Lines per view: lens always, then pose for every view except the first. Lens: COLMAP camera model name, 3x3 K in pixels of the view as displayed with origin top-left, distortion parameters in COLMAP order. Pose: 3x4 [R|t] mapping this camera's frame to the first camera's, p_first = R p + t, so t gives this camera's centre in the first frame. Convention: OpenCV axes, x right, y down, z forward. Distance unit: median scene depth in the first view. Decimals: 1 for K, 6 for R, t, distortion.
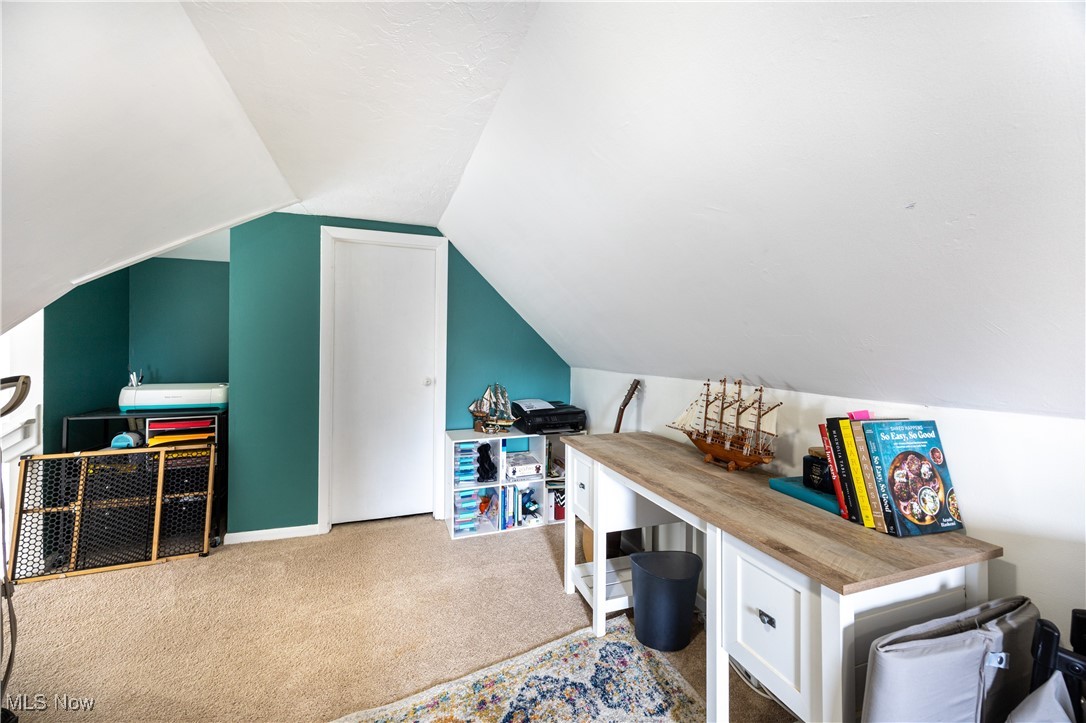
lens RADIAL K [[420.8, 0, 544.4], [0, 420.8, 351.0], [0, 0, 1]] dist [0.000690, 0.000030]
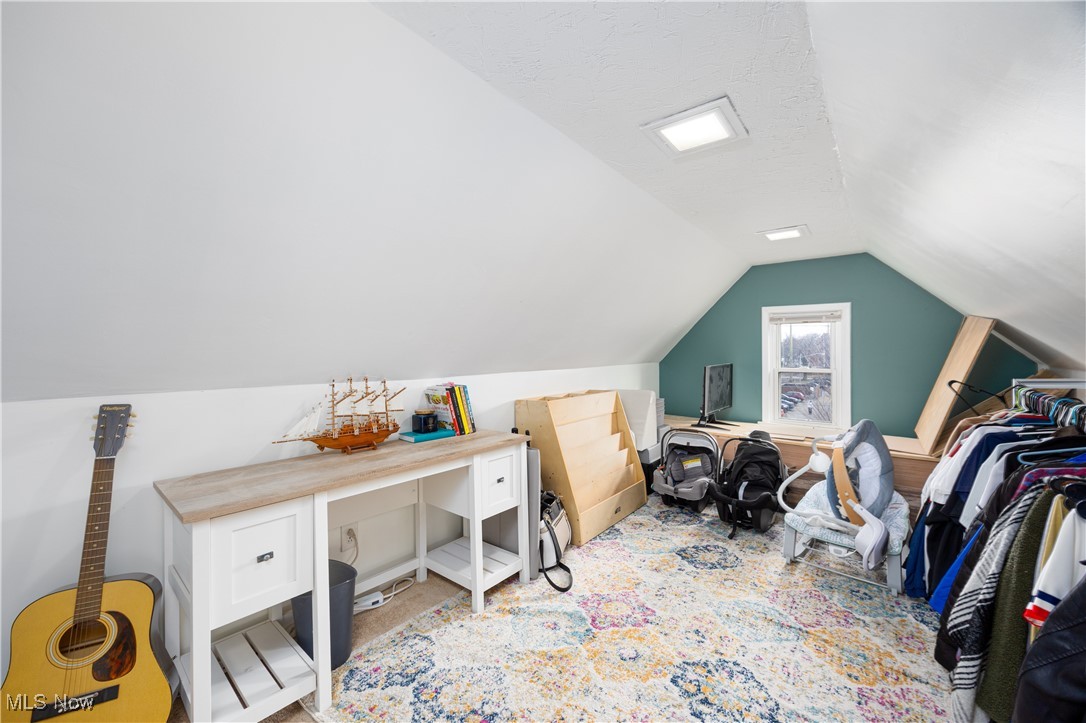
lens RADIAL K [[420.8, 0, 545.0], [0, 420.8, 357.1], [0, 0, 1]] dist [0.000690, 0.000030]
pose [[-0.512467, -0.016141, 0.858555, -0.839879], [0.000493, 0.999818, 0.019090, -0.012425], [-0.858707, 0.010206, -0.512365, 1.141069]]
